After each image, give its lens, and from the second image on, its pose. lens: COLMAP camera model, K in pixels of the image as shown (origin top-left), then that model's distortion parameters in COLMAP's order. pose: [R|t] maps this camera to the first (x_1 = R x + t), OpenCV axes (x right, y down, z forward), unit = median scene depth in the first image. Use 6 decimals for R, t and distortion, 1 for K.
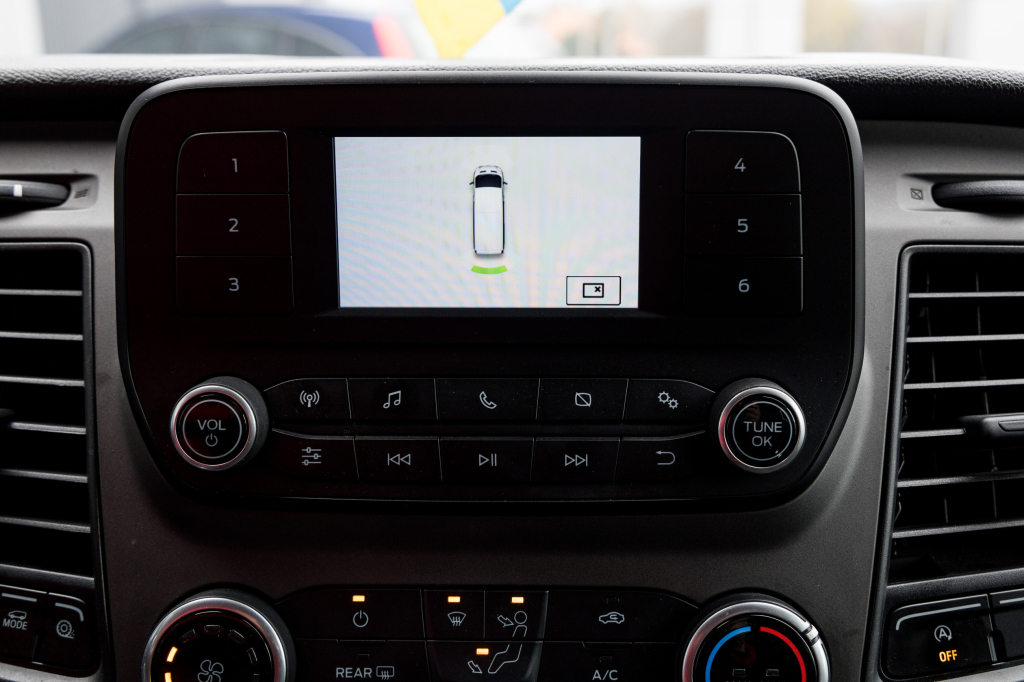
lens RADIAL K [[1222.9, 0, 512.0], [0, 1222.9, 341.0], [0, 0, 1]] dist [0.012993, 0.024748]
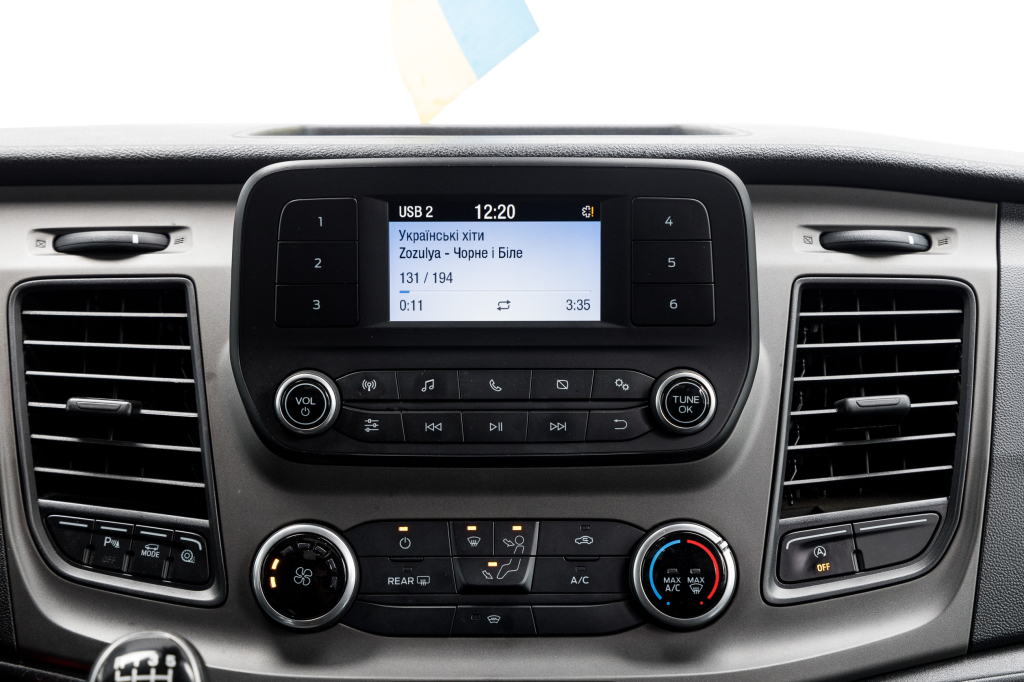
lens RADIAL K [[2135.8, 0, 512.0], [0, 2135.8, 341.0], [0, 0, 1]] dist [0.044912, 0.020493]
pose [[0.999141, -0.004009, 0.041241, -0.101782], [0.006828, 0.997631, -0.068452, 0.165298], [-0.040869, 0.068675, 0.996802, -1.462781]]
